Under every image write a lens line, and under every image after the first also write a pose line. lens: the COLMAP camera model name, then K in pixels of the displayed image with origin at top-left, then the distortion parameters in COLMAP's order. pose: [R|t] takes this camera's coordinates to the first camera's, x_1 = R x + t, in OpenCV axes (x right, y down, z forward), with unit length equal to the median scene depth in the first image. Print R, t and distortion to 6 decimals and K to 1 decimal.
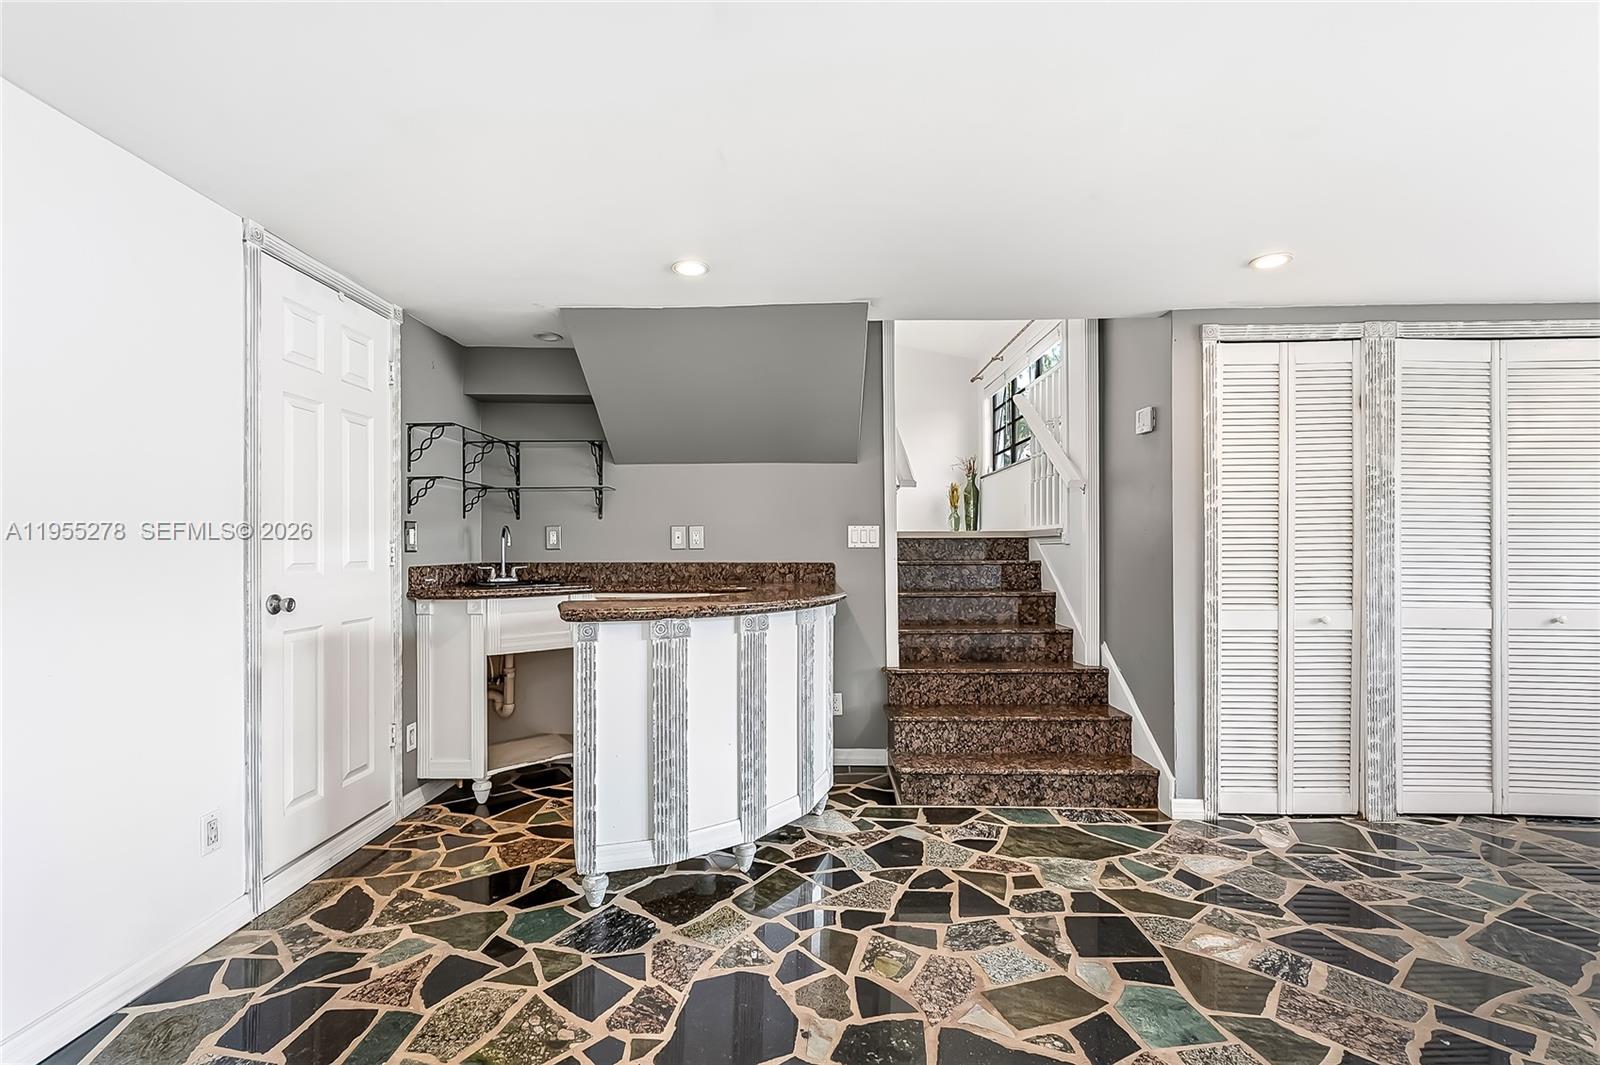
lens RADIAL K [[735.2, 0, 787.6], [0, 735.2, 544.3], [0, 0, 1]] dist [0.003321, -0.000066]
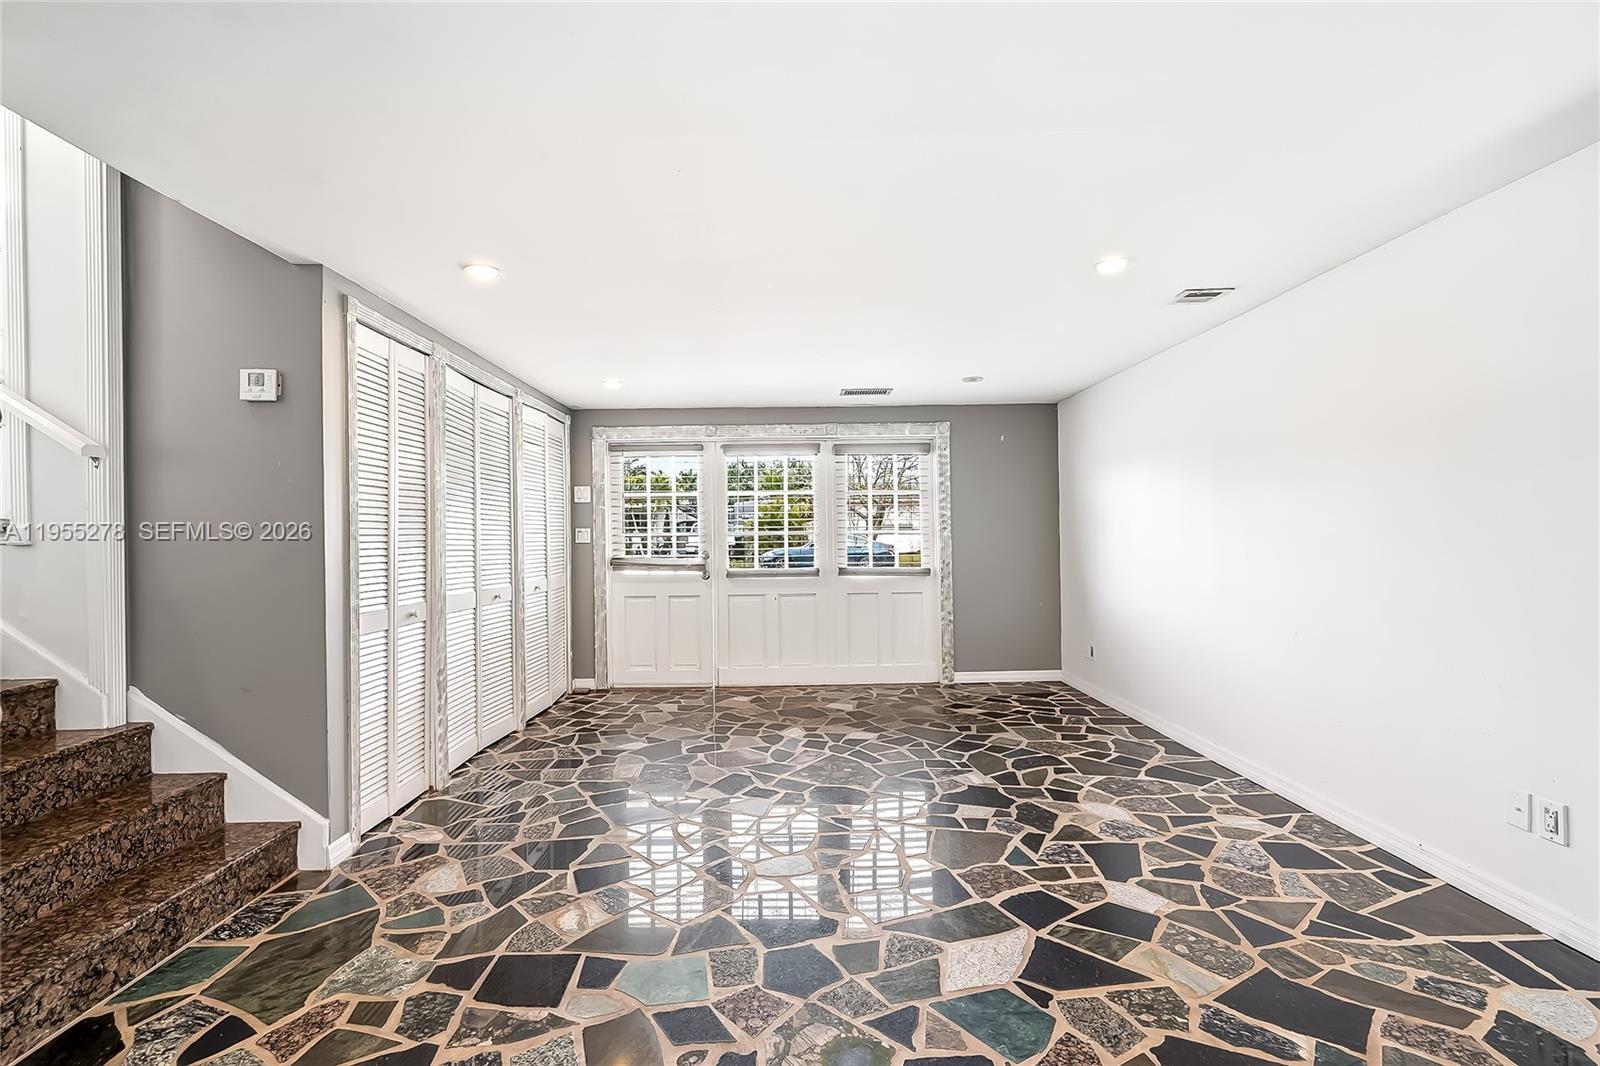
lens RADIAL K [[735.2, 0, 788.4], [0, 735.2, 527.9], [0, 0, 1]] dist [0.003321, -0.000066]
pose [[-0.027821, 0.013168, 0.999526, -0.334365], [0.008470, 0.999880, -0.012937, -0.001770], [-0.999577, 0.008106, -0.027929, 0.492815]]
